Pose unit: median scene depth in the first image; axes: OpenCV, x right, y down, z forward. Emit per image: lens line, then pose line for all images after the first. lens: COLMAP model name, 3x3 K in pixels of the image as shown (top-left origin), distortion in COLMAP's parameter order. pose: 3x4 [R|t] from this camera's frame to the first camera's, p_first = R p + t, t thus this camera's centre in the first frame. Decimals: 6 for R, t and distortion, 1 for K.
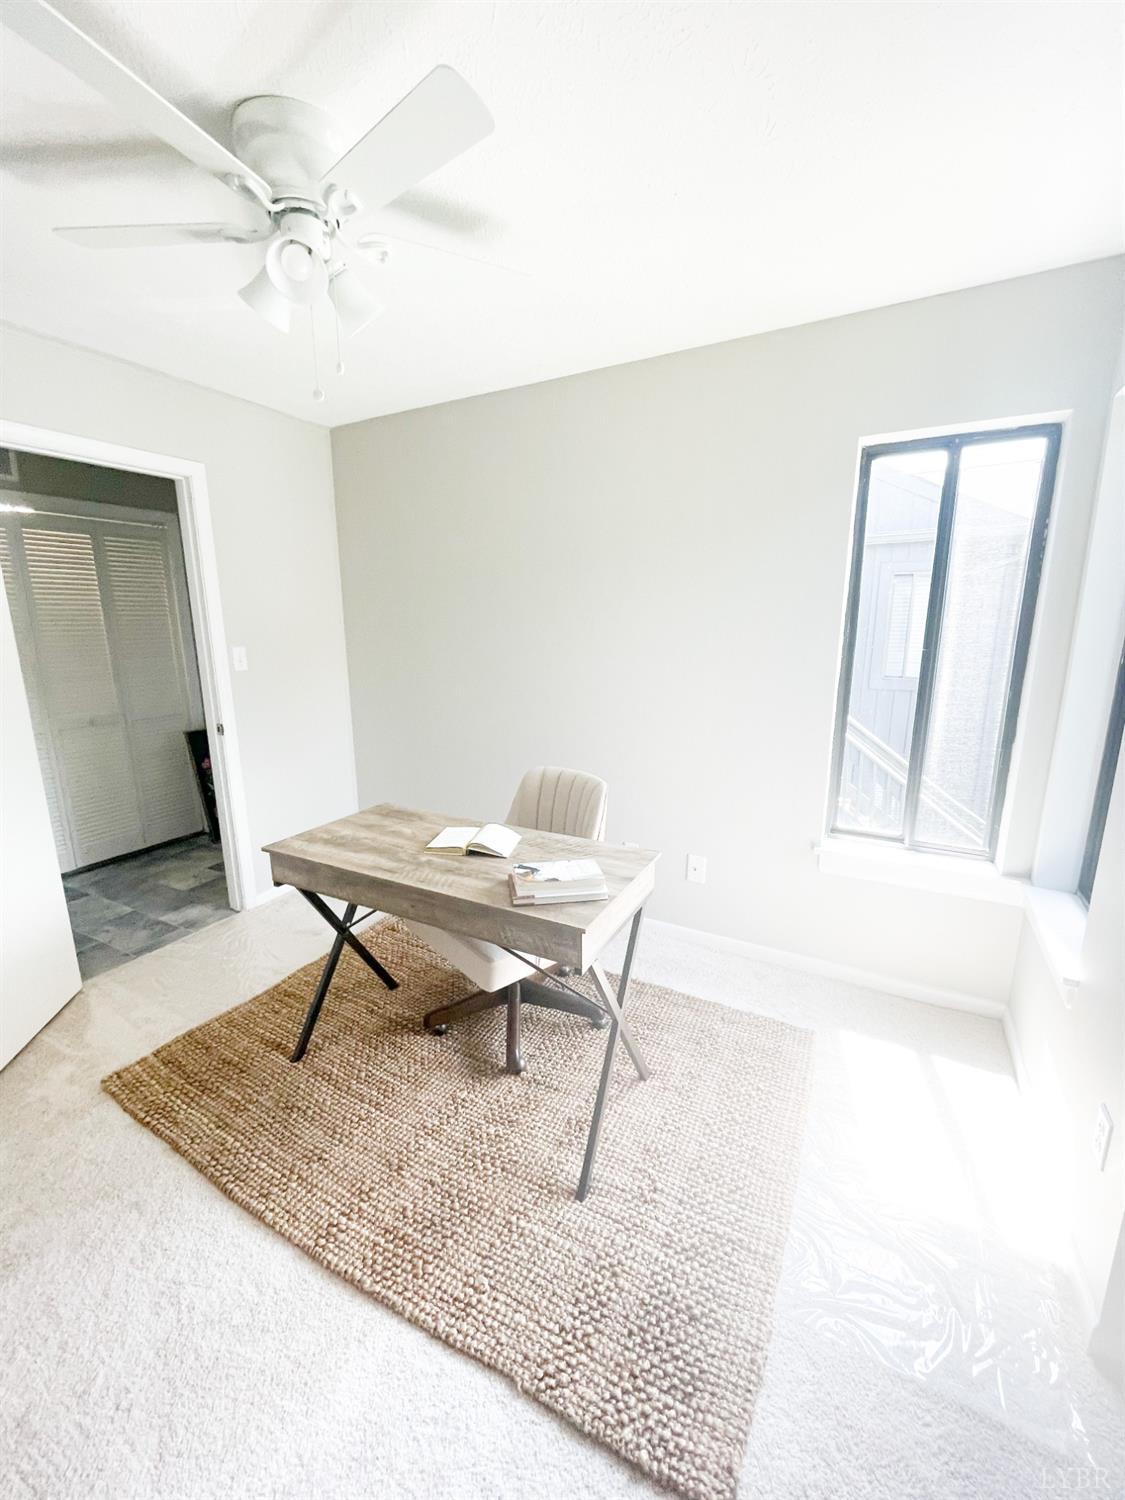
lens RADIAL K [[606.3, 0, 563.7], [0, 606.3, 749.1], [0, 0, 1]] dist [-0.001933, -0.000735]
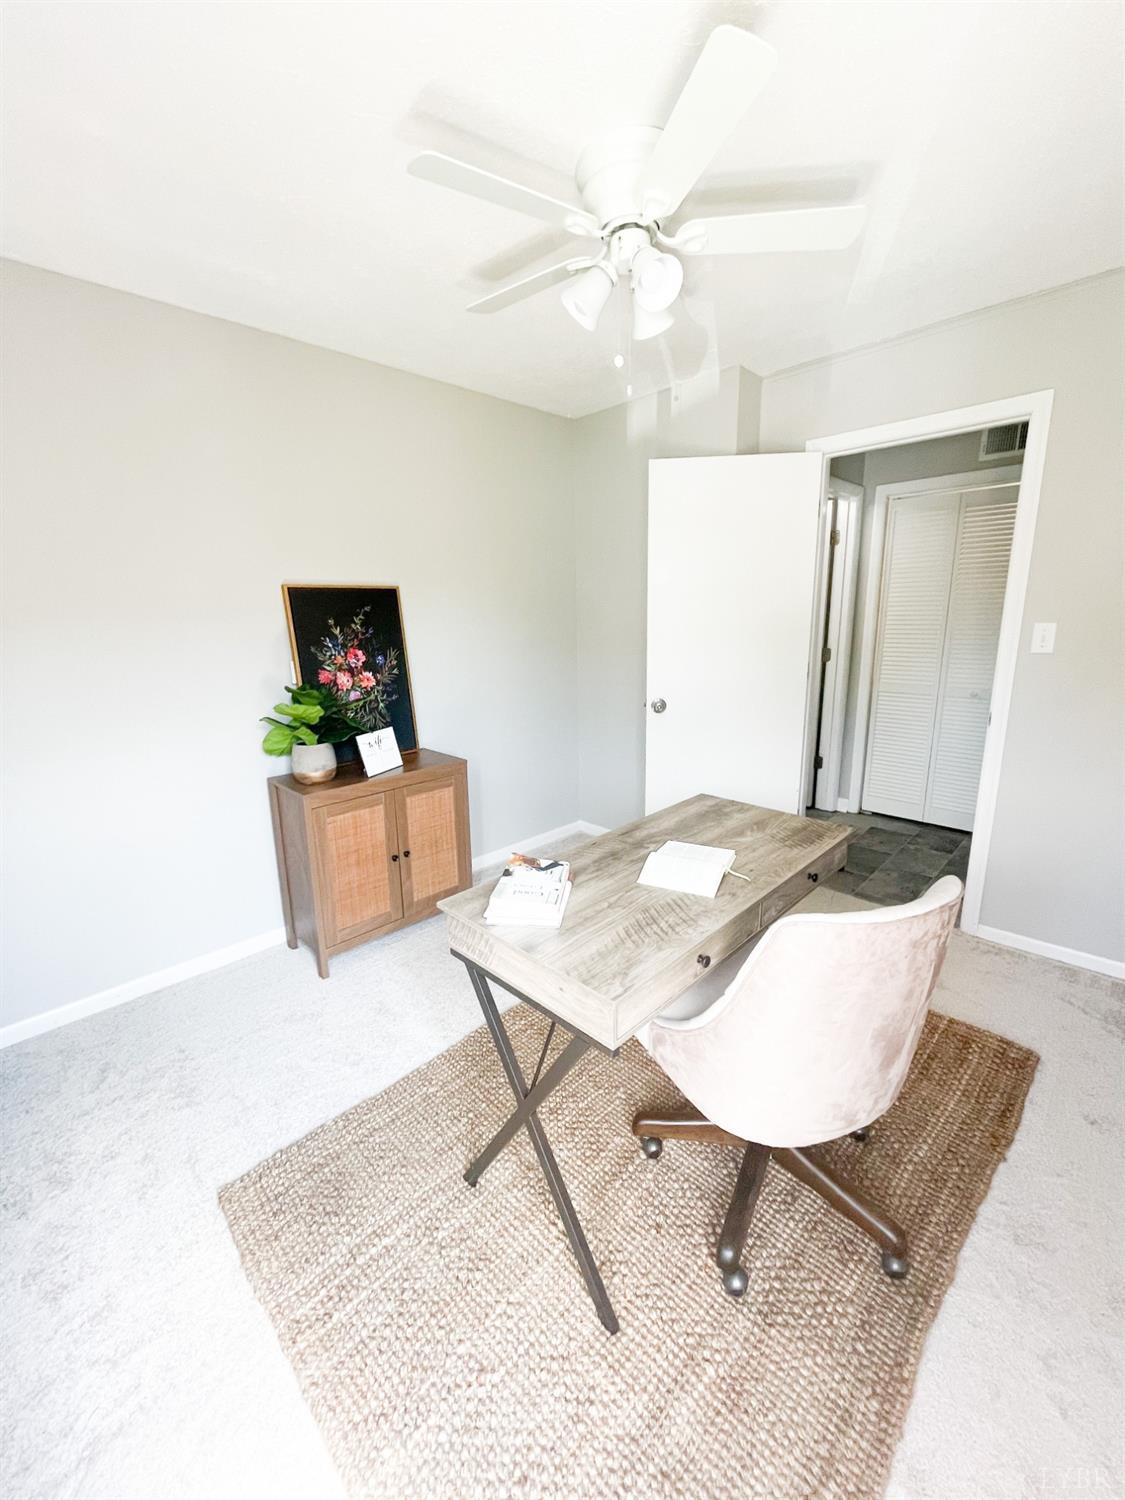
lens RADIAL K [[606.3, 0, 563.7], [0, 606.3, 749.1], [0, 0, 1]] dist [-0.001933, -0.000735]
pose [[-0.291282, 0.233700, -0.927653, 0.608352], [-0.176117, 0.940027, 0.292118, -0.200699], [0.940286, 0.248464, -0.232654, 0.963249]]
